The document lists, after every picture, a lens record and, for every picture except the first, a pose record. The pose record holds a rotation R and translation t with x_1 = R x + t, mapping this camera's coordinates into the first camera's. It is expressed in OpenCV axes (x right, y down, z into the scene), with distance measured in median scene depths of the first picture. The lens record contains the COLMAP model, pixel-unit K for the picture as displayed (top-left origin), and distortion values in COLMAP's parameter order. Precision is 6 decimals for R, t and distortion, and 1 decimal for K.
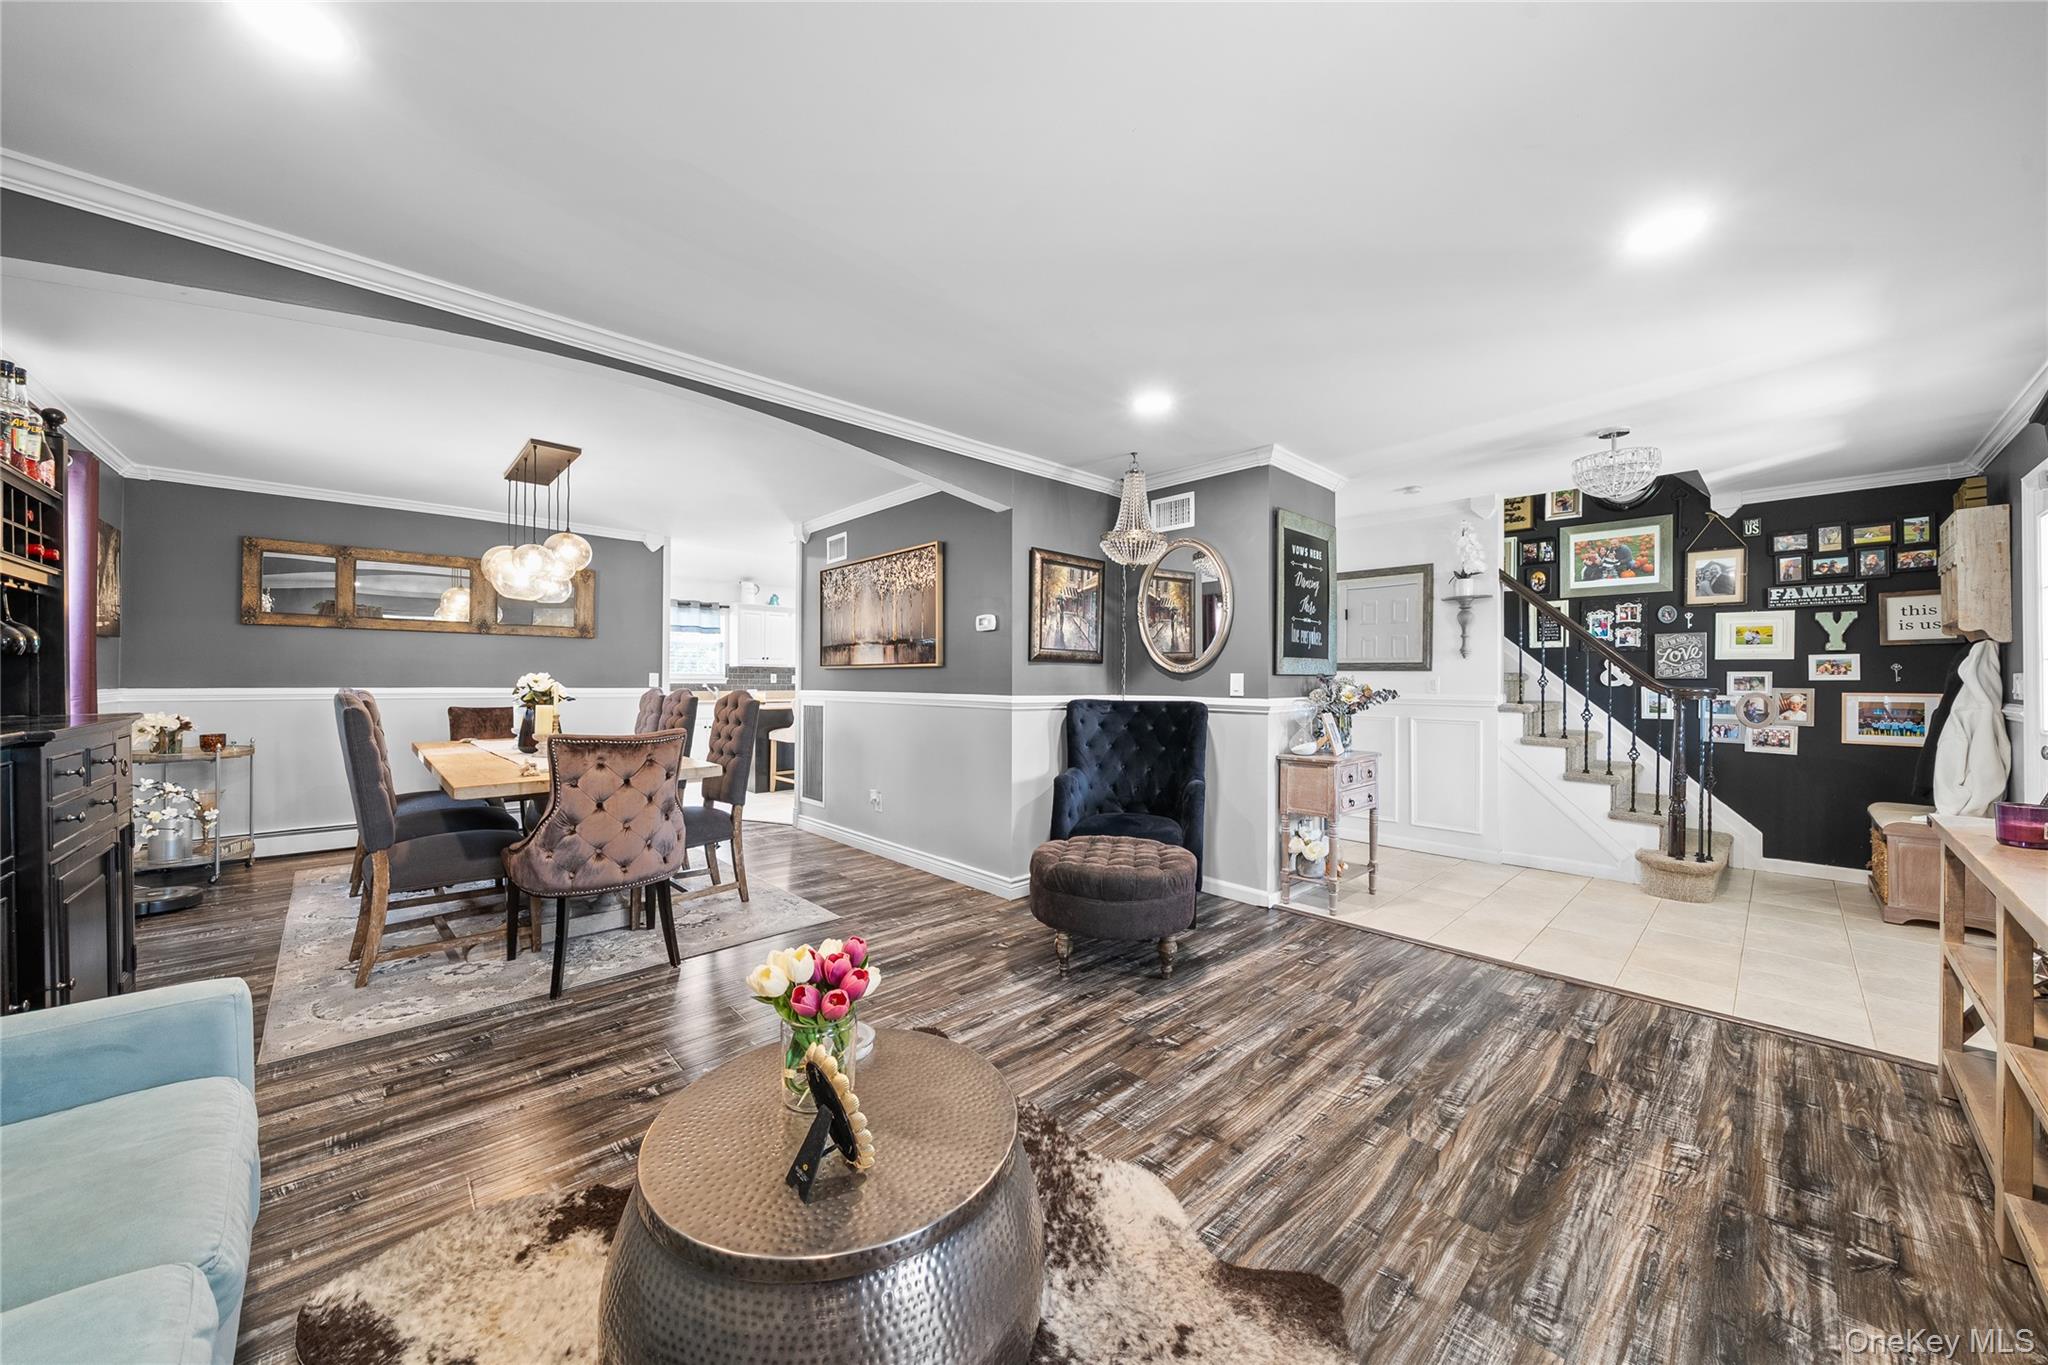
lens RADIAL K [[709.9, 0, 1017.5], [0, 709.9, 676.5], [0, 0, 1]] dist [-0.006109, -0.000565]
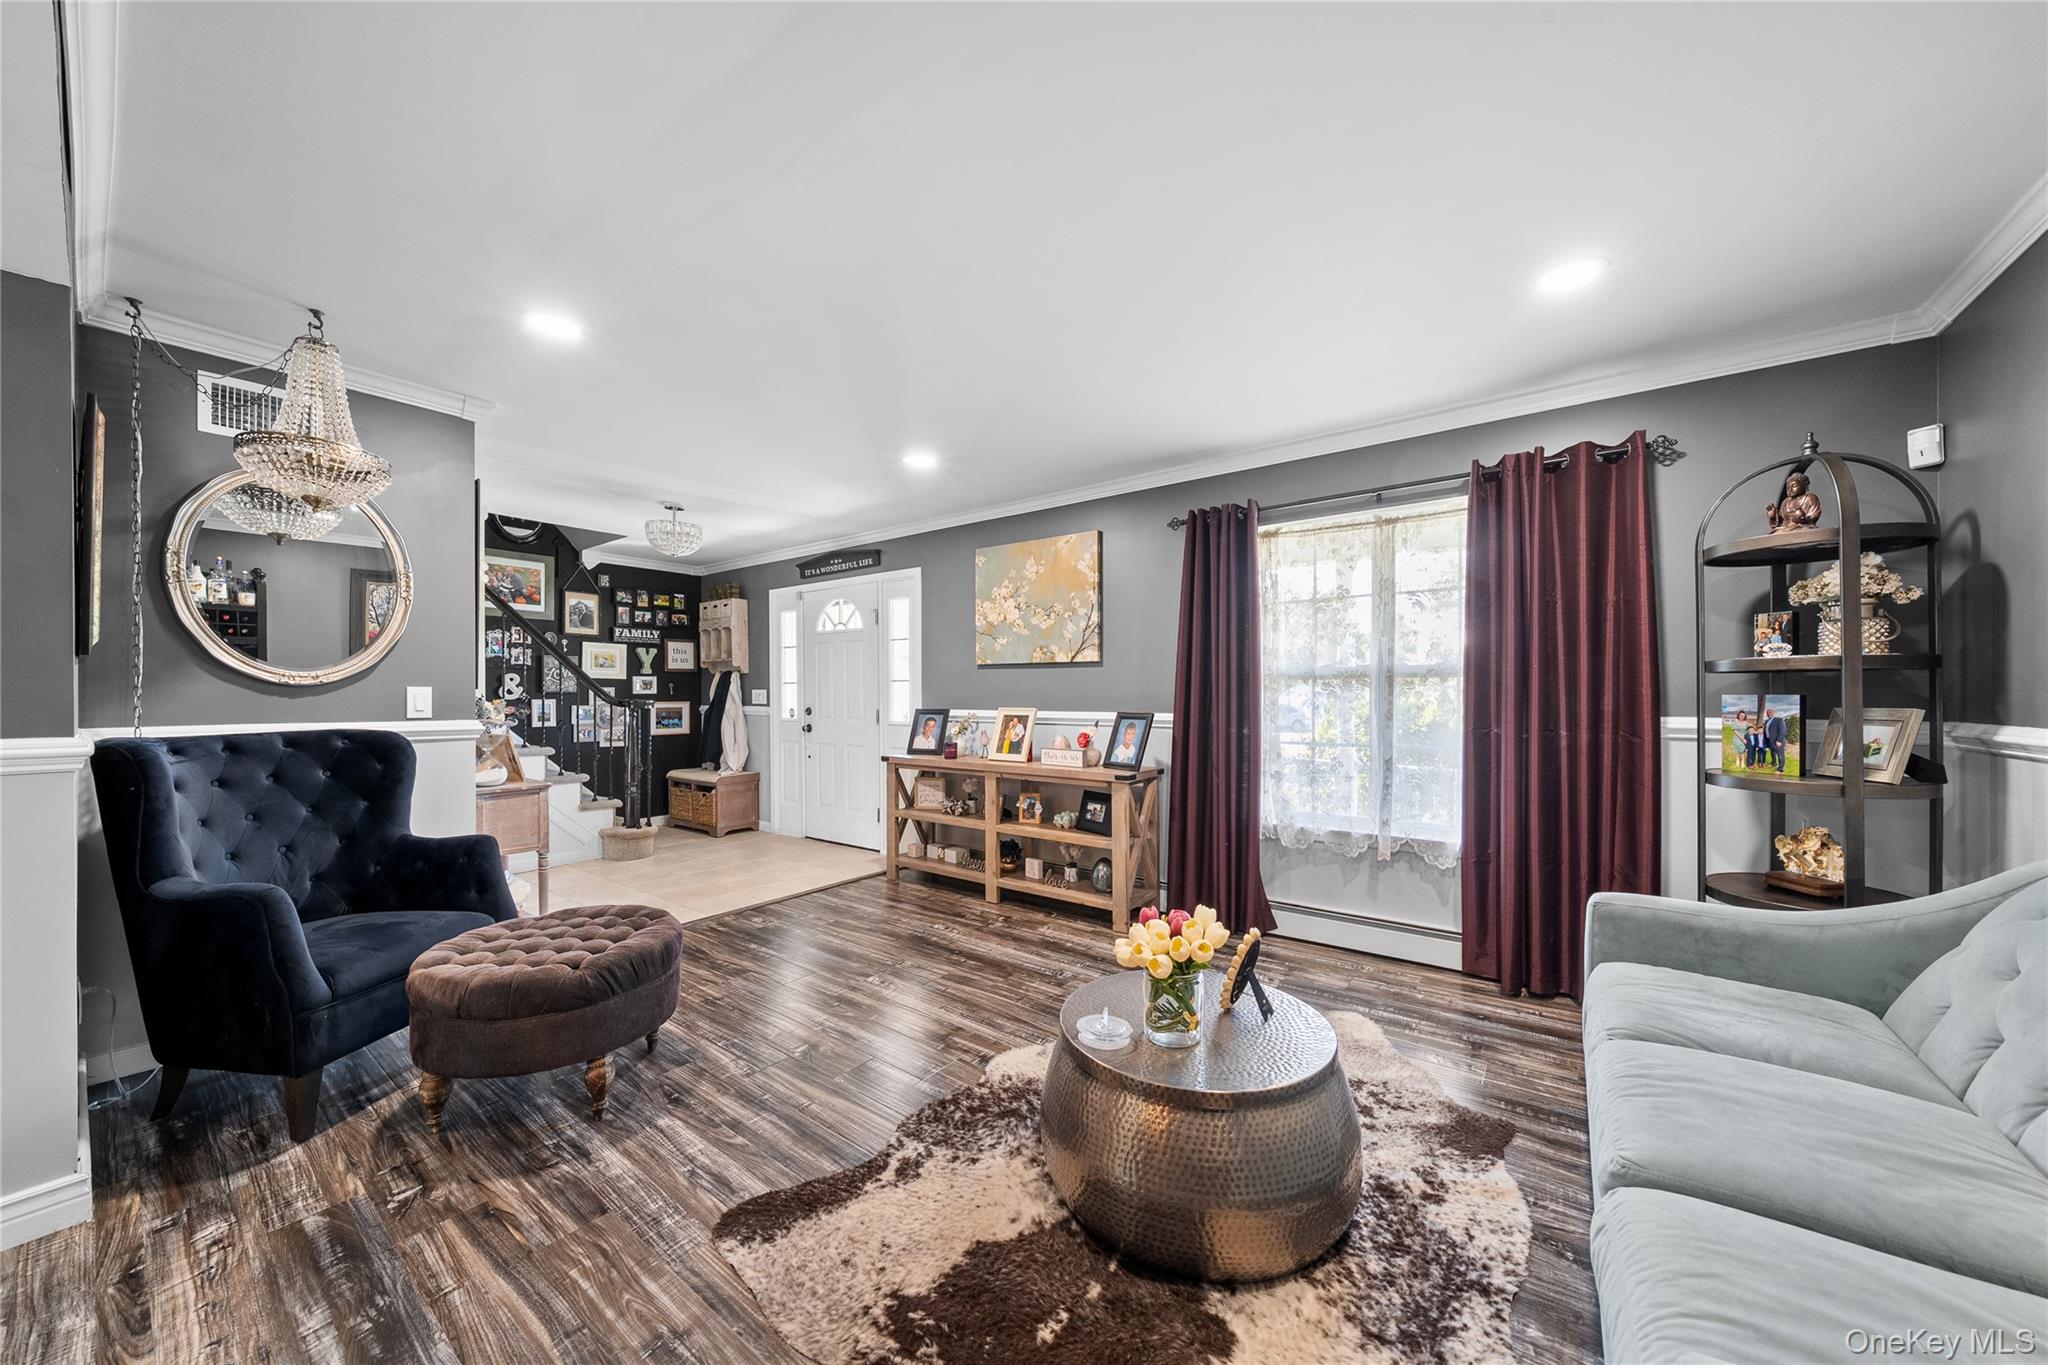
lens RADIAL K [[709.9, 0, 1019.4], [0, 709.9, 697.8], [0, 0, 1]] dist [-0.006109, -0.000565]
pose [[-0.170792, -0.008437, 0.985271, -0.482385], [-0.004750, 0.999959, 0.007740, -0.001410], [-0.985296, -0.003358, -0.170825, 0.494066]]
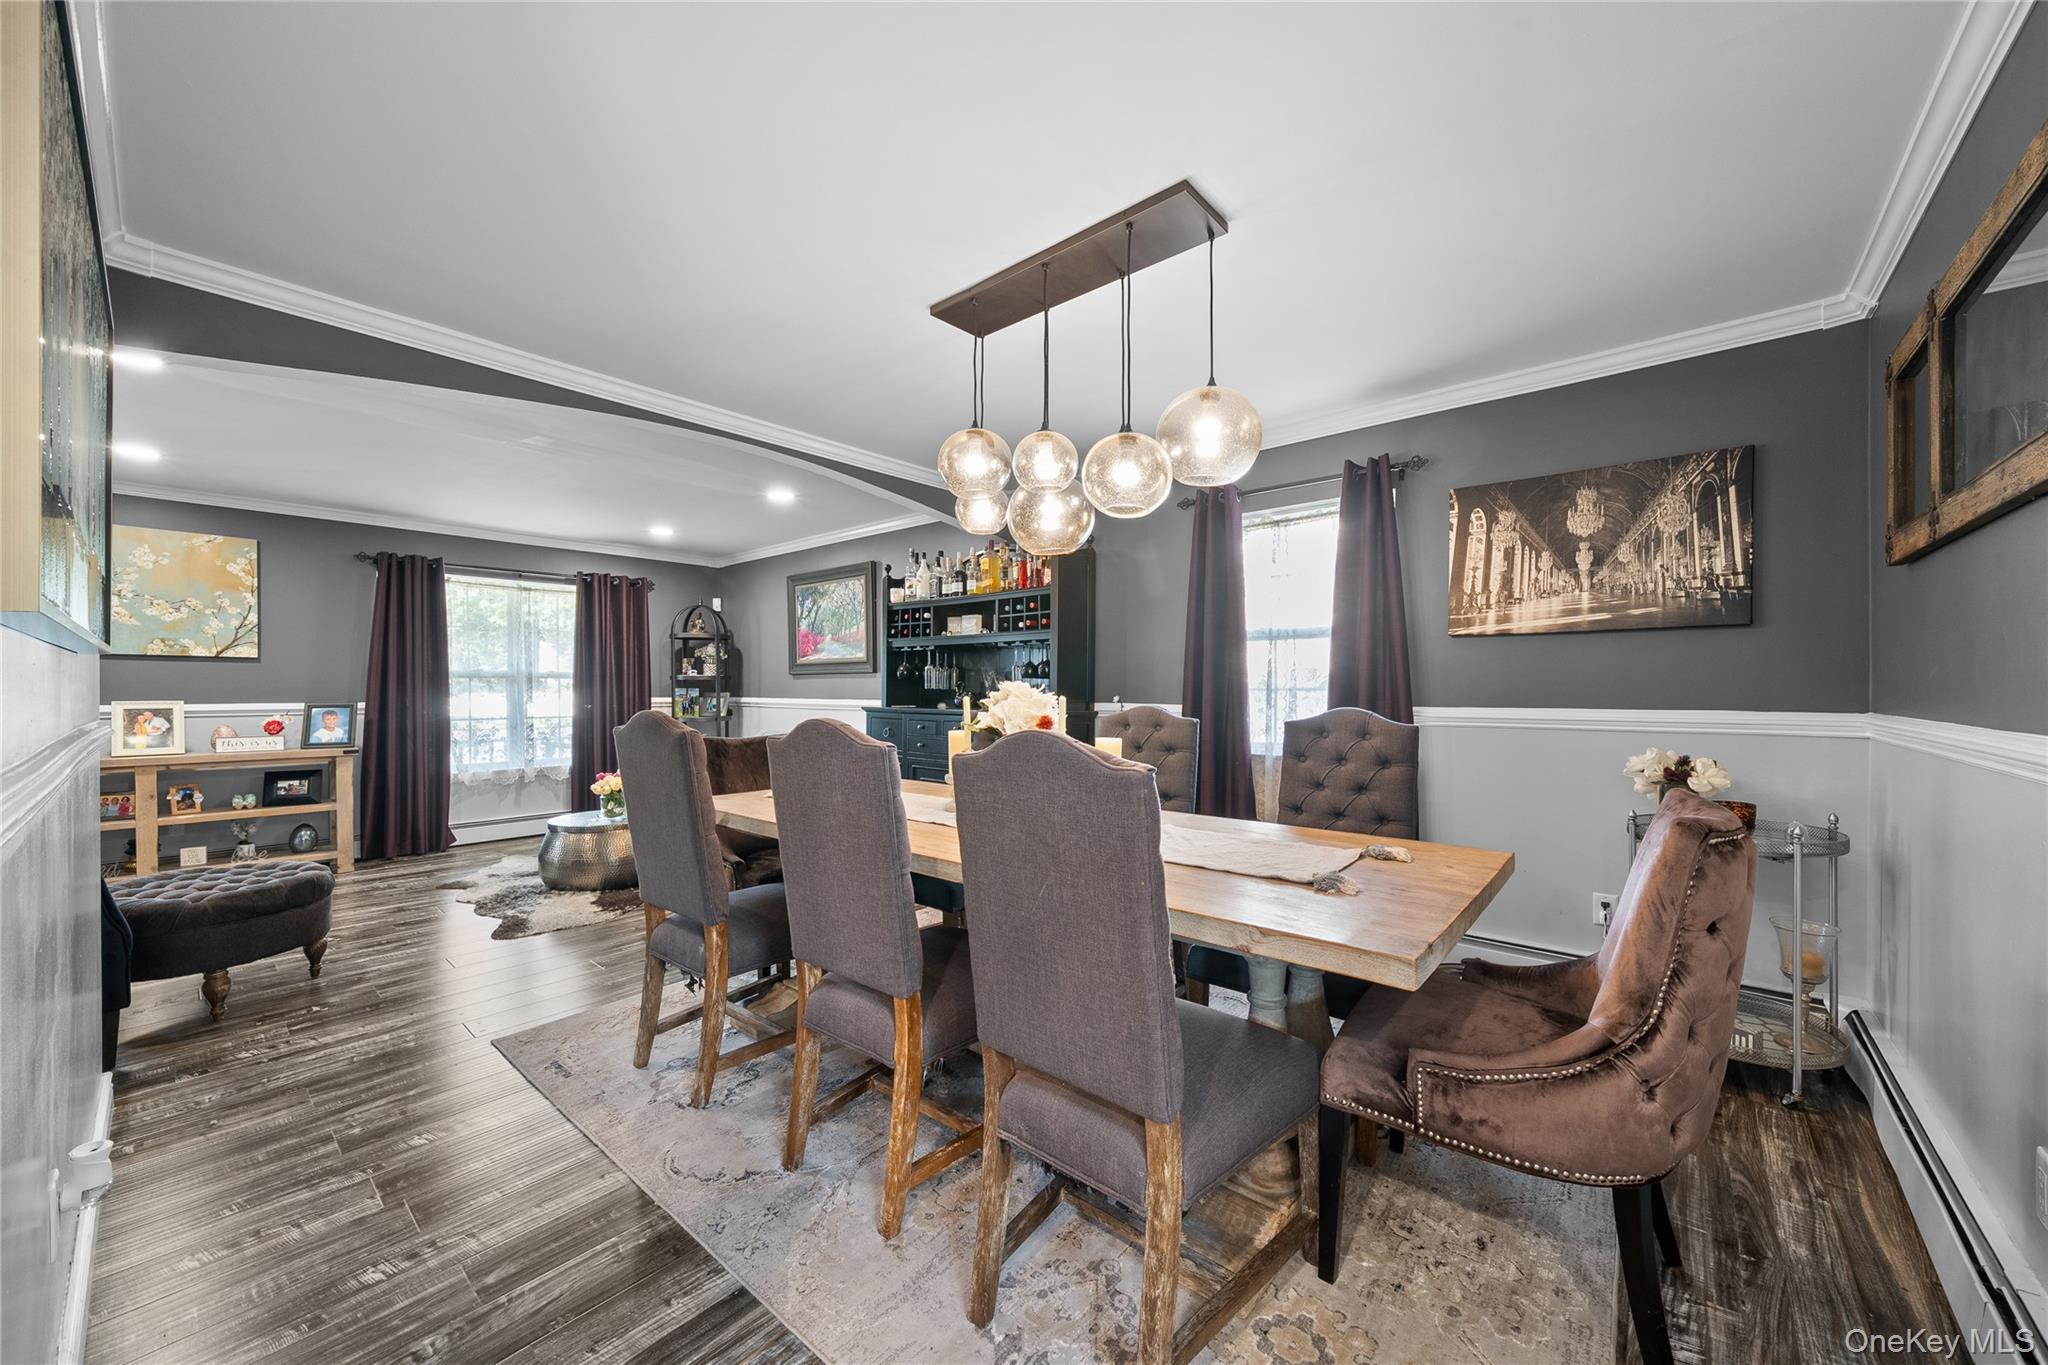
lens RADIAL K [[773.0, 0, 1011.2], [0, 773.0, 689.1], [0, 0, 1]] dist [-0.003658, -0.000785]
pose [[-0.996175, -0.005530, -0.087206, -0.587181], [-0.005222, 0.999979, -0.003750, 0.002038], [0.087225, -0.003280, -0.996183, 1.537499]]
